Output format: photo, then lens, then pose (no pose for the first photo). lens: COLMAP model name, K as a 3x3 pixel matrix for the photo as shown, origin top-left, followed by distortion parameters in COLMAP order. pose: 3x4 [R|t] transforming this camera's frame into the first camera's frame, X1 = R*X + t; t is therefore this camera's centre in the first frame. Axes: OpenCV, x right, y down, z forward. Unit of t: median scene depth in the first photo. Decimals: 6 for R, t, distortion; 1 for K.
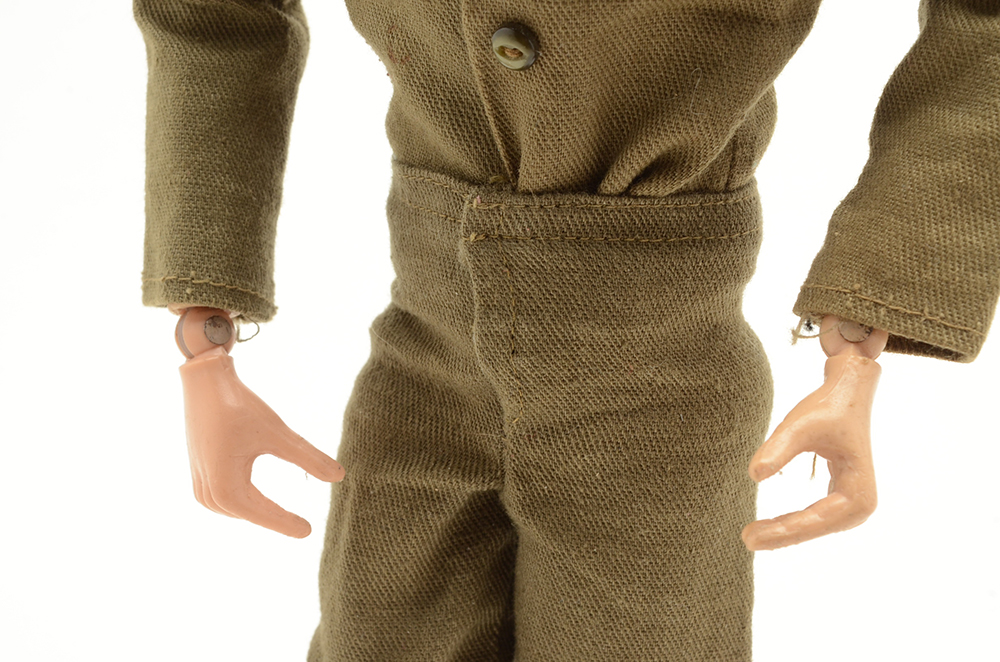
lens RADIAL K [[2246.3, 0, 500.0], [0, 2246.3, 331.0], [0, 0, 1]] dist [0.060417, 0.177003]
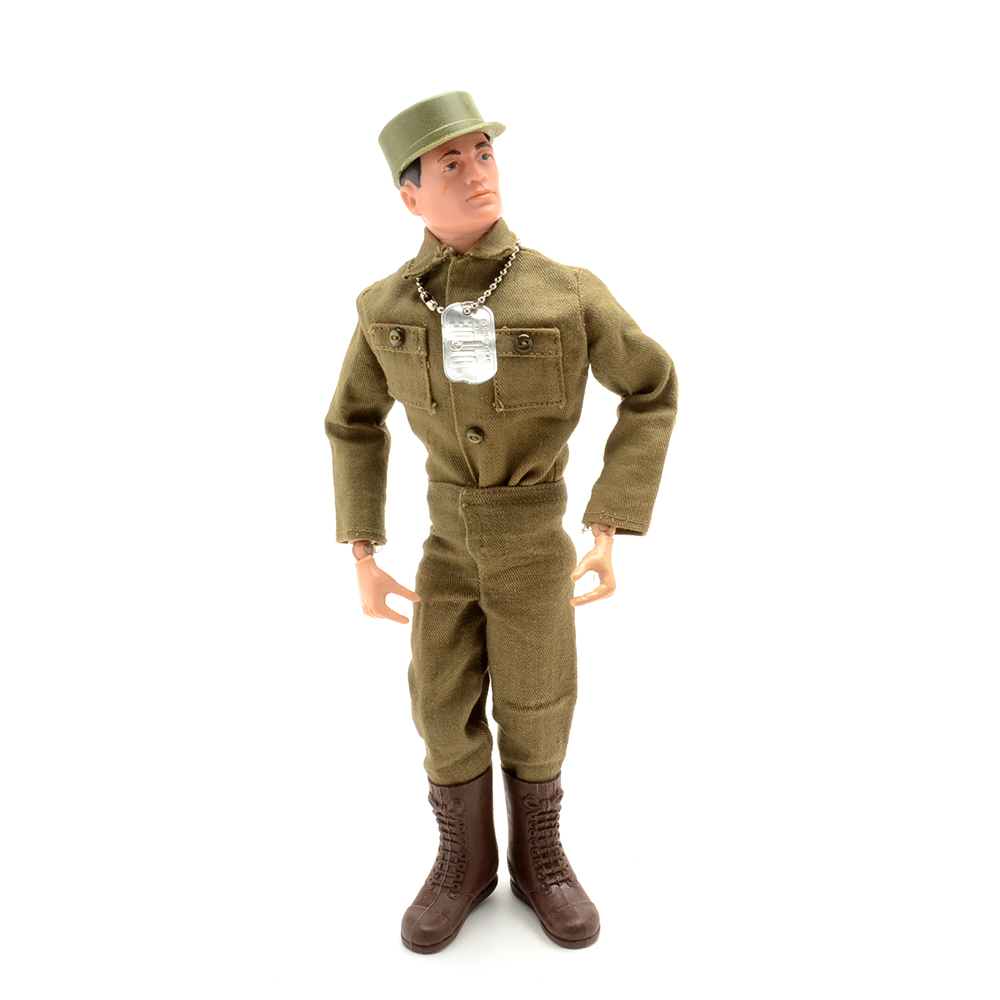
lens RADIAL K [[1515.8, 0, 500.0], [0, 1515.8, 500.0], [0, 0, 1]] dist [0.006747, 0.011460]
pose [[0.993932, -0.076985, 0.078571, -0.110072], [0.082110, 0.994551, -0.064230, 0.072315], [-0.073198, 0.070291, 0.994837, -0.822041]]
